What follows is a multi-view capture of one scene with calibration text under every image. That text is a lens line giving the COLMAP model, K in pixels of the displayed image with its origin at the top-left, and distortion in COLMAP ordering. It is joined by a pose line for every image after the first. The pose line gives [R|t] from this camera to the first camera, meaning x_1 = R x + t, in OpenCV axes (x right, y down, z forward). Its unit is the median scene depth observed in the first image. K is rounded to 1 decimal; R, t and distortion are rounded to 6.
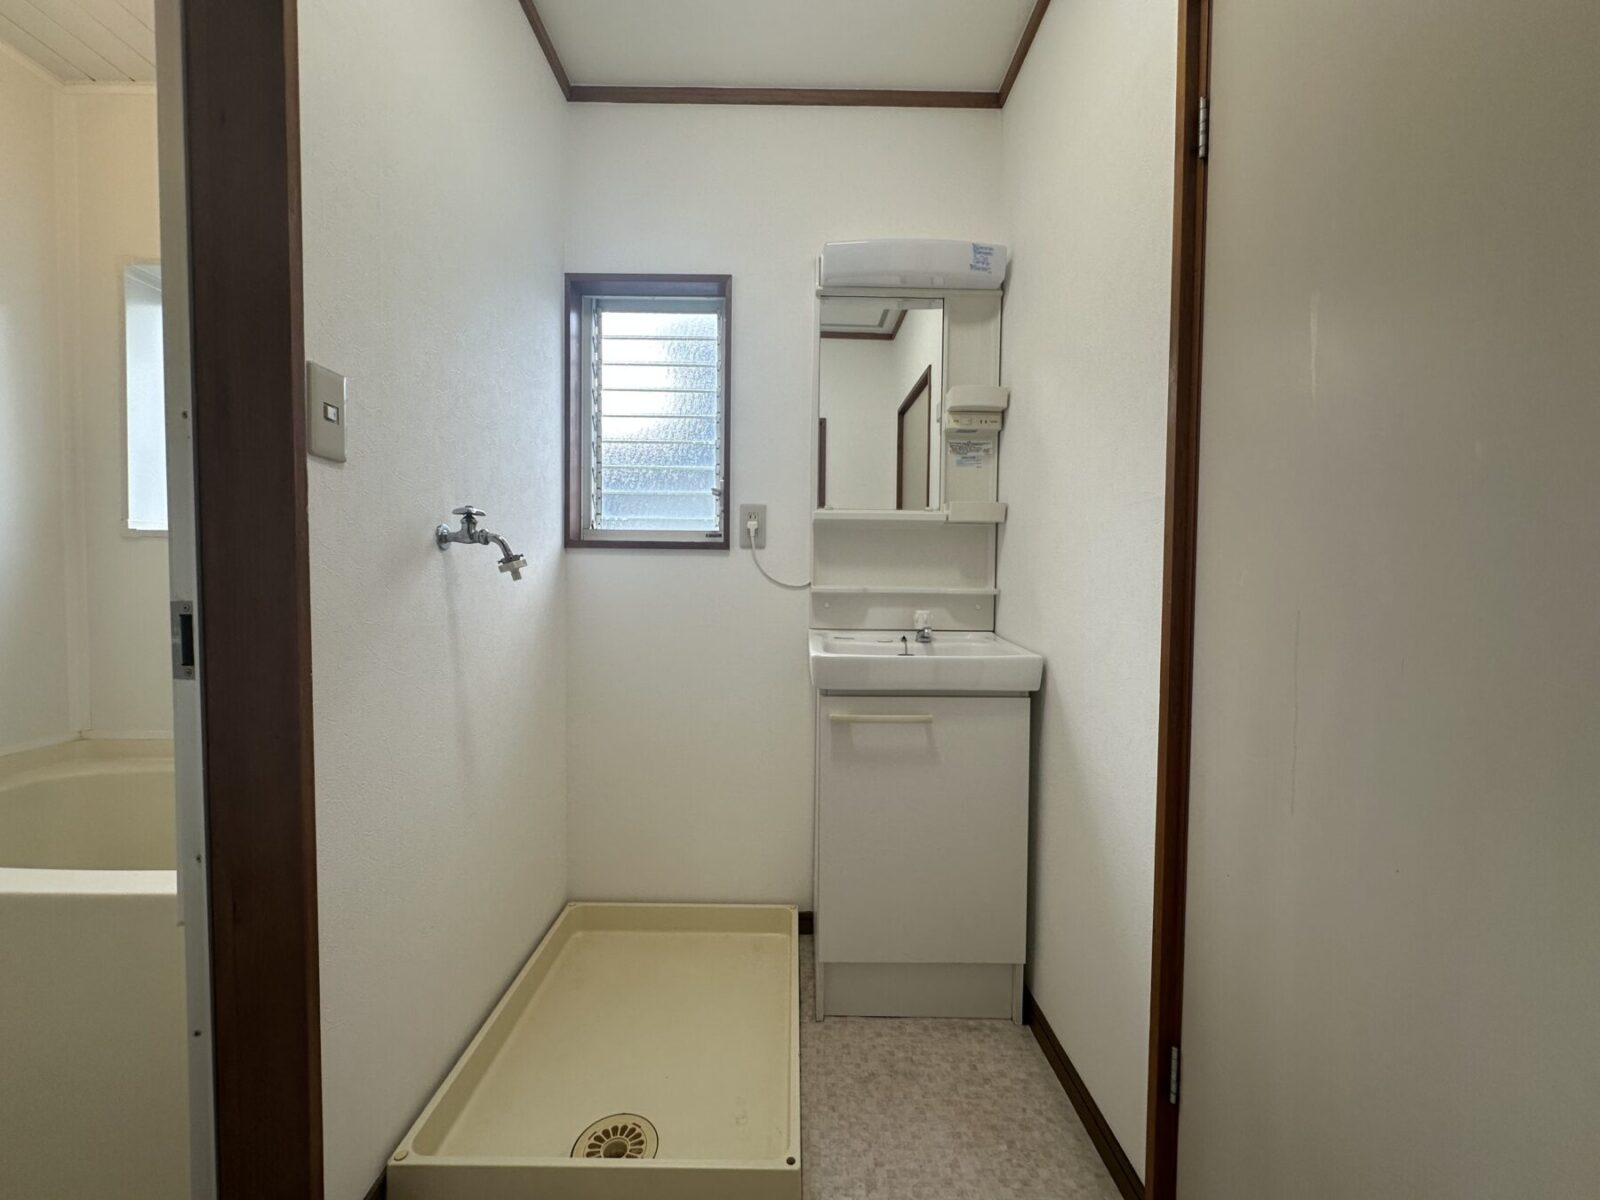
lens RADIAL K [[635.1, 0, 796.4], [0, 635.1, 598.7], [0, 0, 1]] dist [-0.000640, 0.000512]
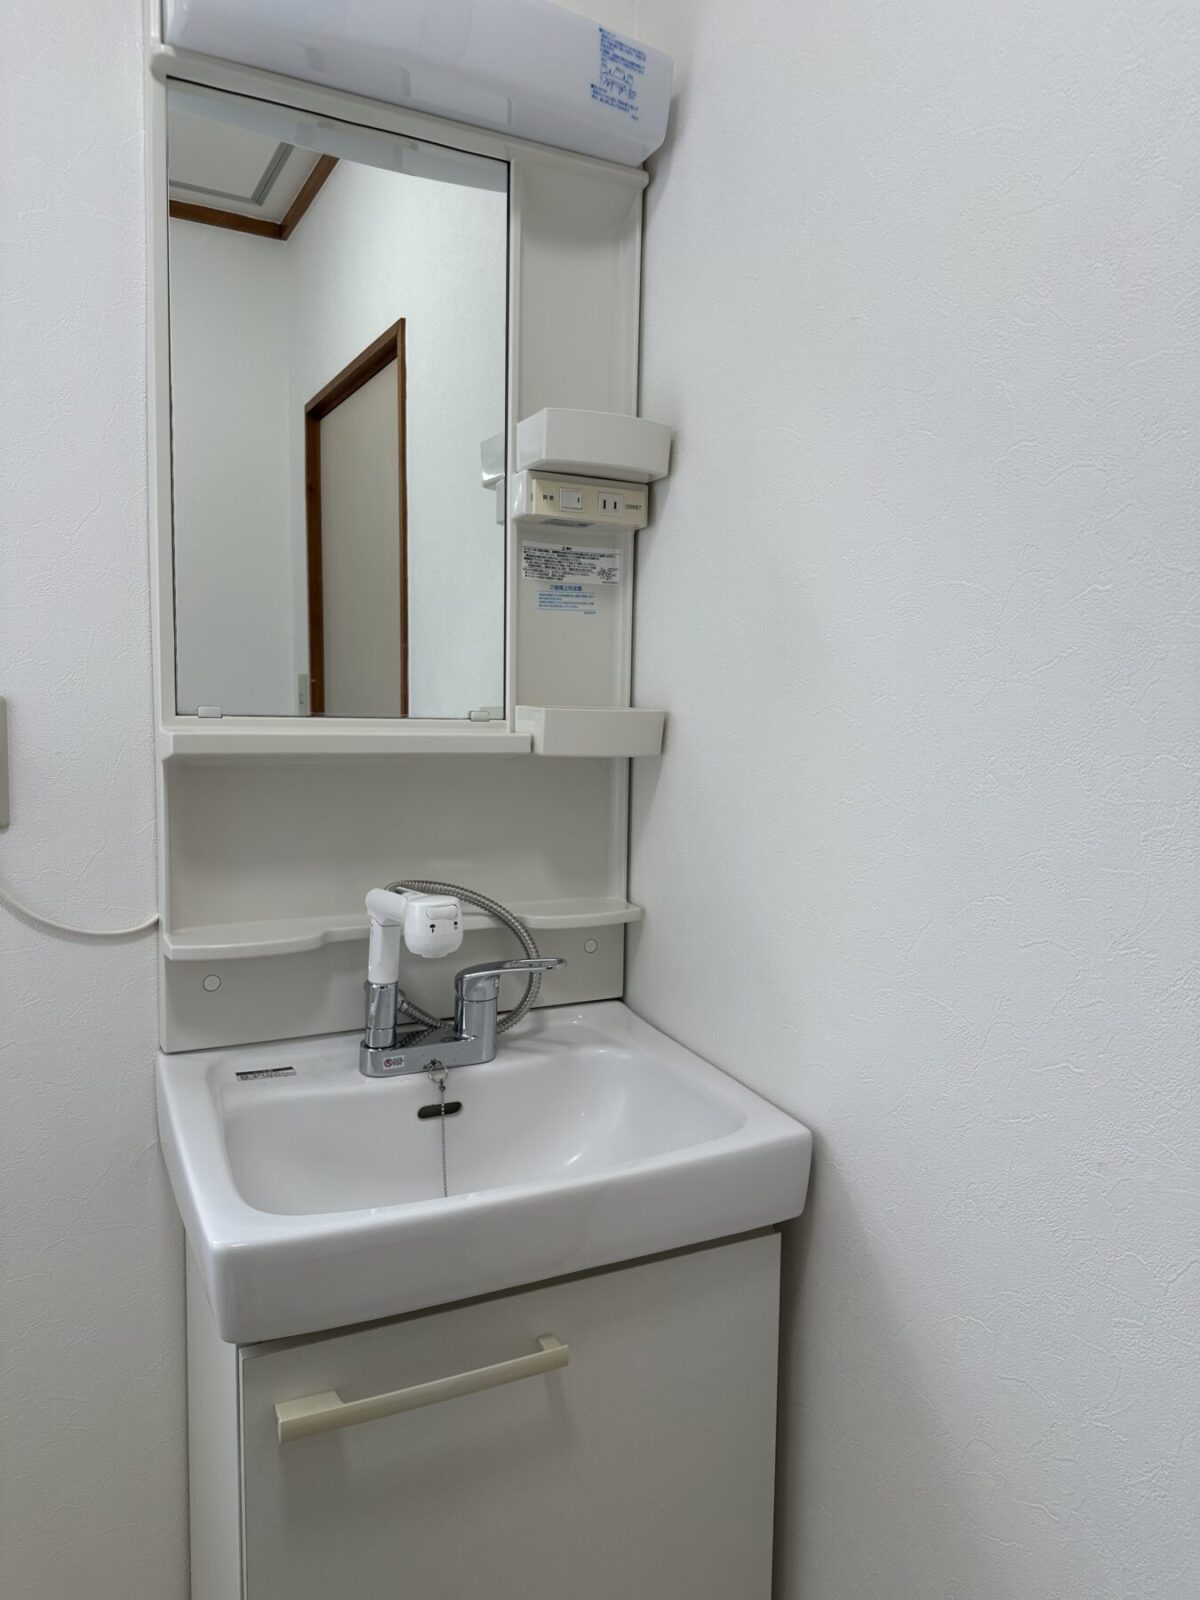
lens RADIAL K [[1116.1, 0, 599.6], [0, 1116.1, 805.3], [0, 0, 1]] dist [0.084222, -0.113253]
pose [[0.893343, -0.036254, 0.447910, -0.039513], [0.005746, 0.997580, 0.069285, -0.140779], [-0.449338, -0.059322, 0.891390, 0.361908]]
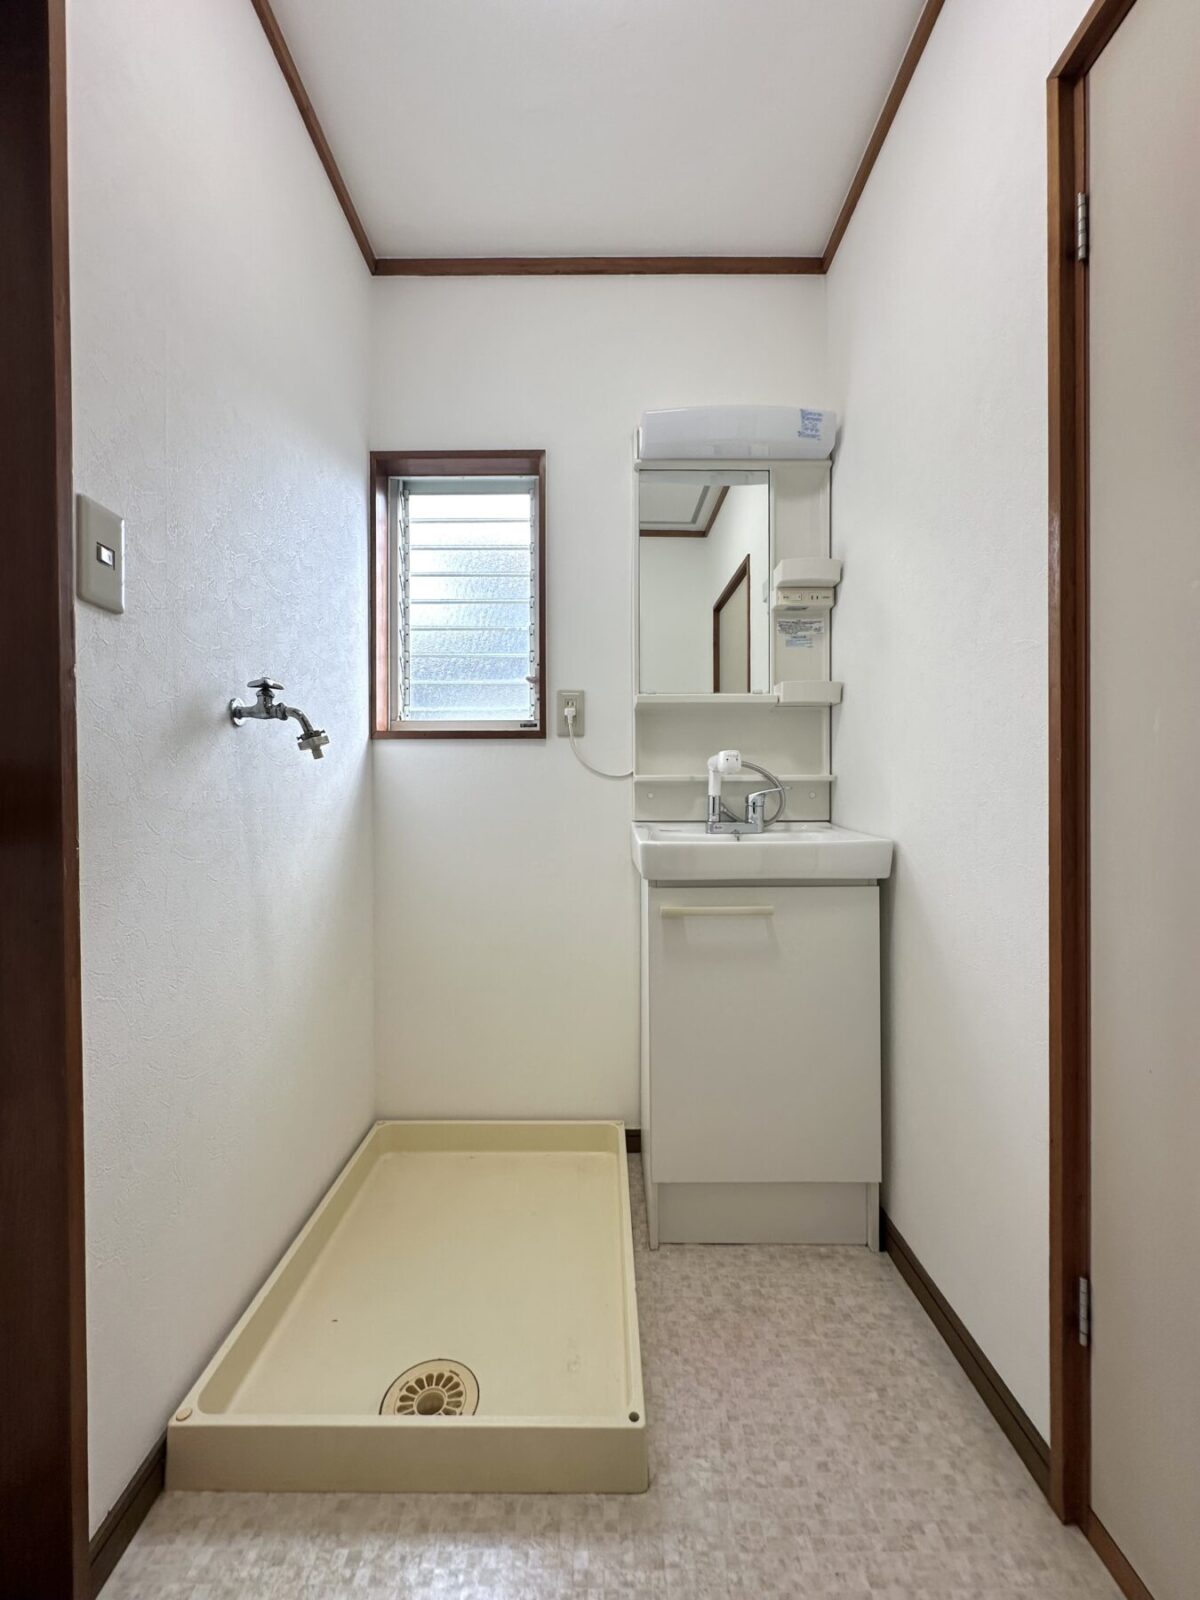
lens RADIAL K [[635.1, 0, 600.0], [0, 635.1, 797.6], [0, 0, 1]] dist [-0.000640, 0.000512]
pose [[0.999889, -0.013927, -0.005231, -0.023086], [0.013771, 0.999493, -0.028702, 0.040934], [0.005628, 0.028627, 0.999574, 0.067625]]
